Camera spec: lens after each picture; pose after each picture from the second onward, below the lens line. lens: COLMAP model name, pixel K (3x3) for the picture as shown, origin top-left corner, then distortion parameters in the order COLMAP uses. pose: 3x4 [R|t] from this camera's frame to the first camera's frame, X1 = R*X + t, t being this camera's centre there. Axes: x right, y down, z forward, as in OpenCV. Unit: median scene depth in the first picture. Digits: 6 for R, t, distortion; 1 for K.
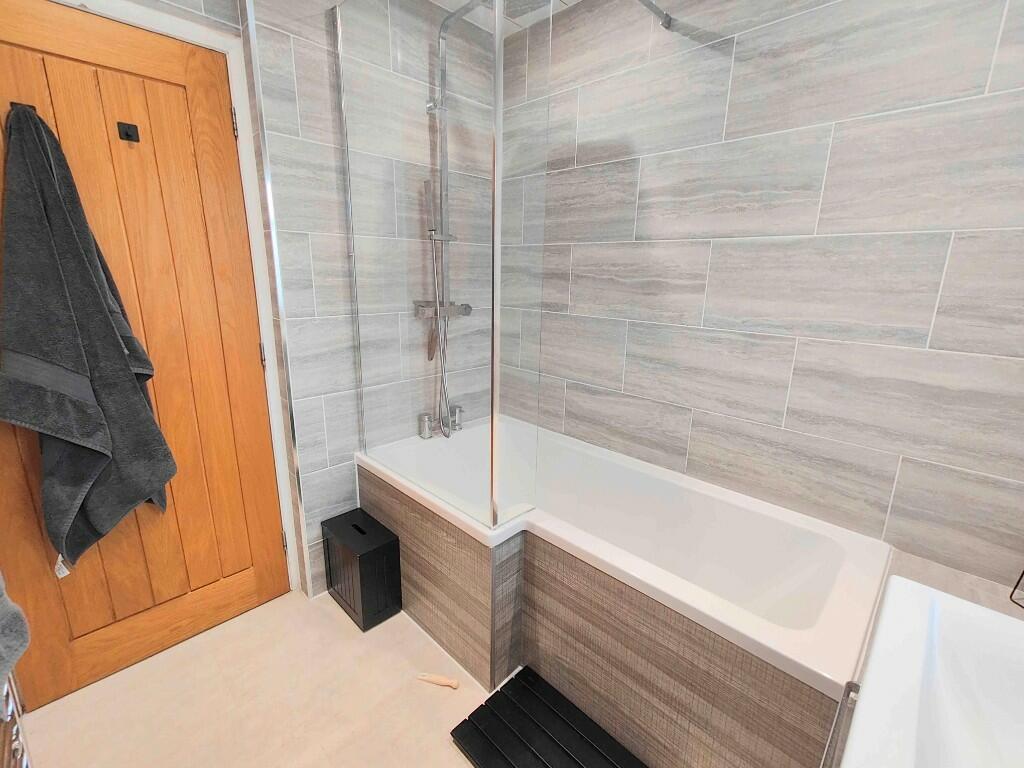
lens RADIAL K [[451.2, 0, 511.5], [0, 451.2, 380.6], [0, 0, 1]] dist [0.002701, 0.000902]
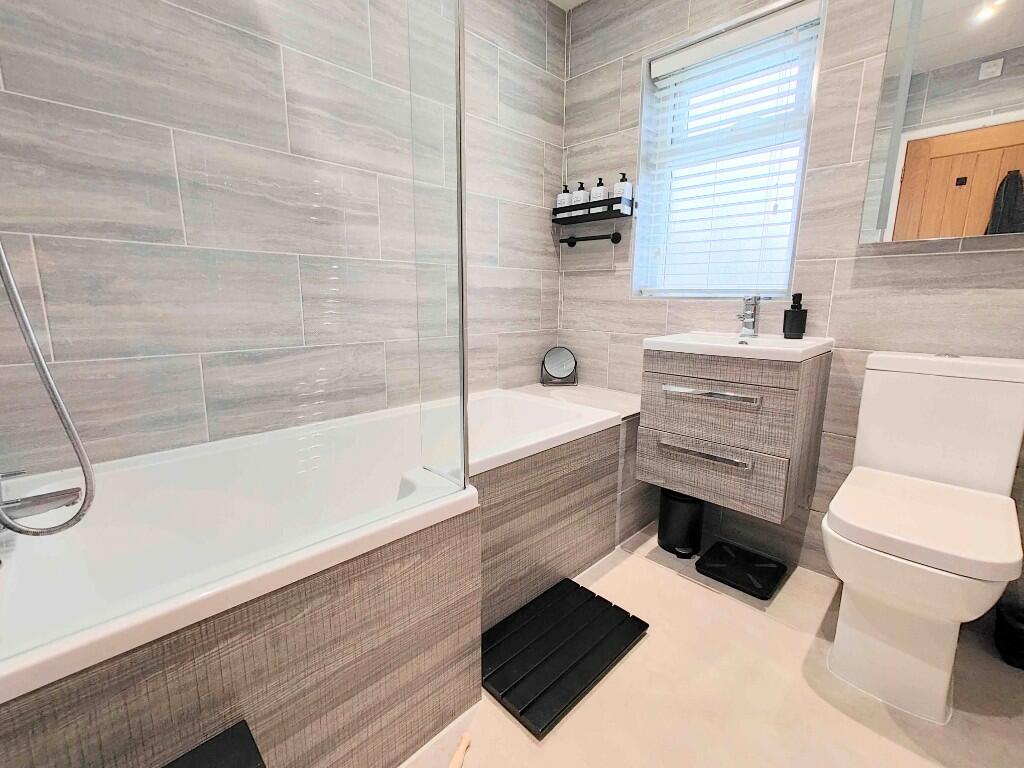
lens RADIAL K [[451.2, 0, 511.5], [0, 451.2, 380.6], [0, 0, 1]] dist [0.002701, 0.000902]
pose [[0.013253, -0.209897, 0.977634, -0.607204], [0.223008, 0.953713, 0.201738, 0.004359], [-0.974726, 0.215347, 0.059449, 0.661809]]
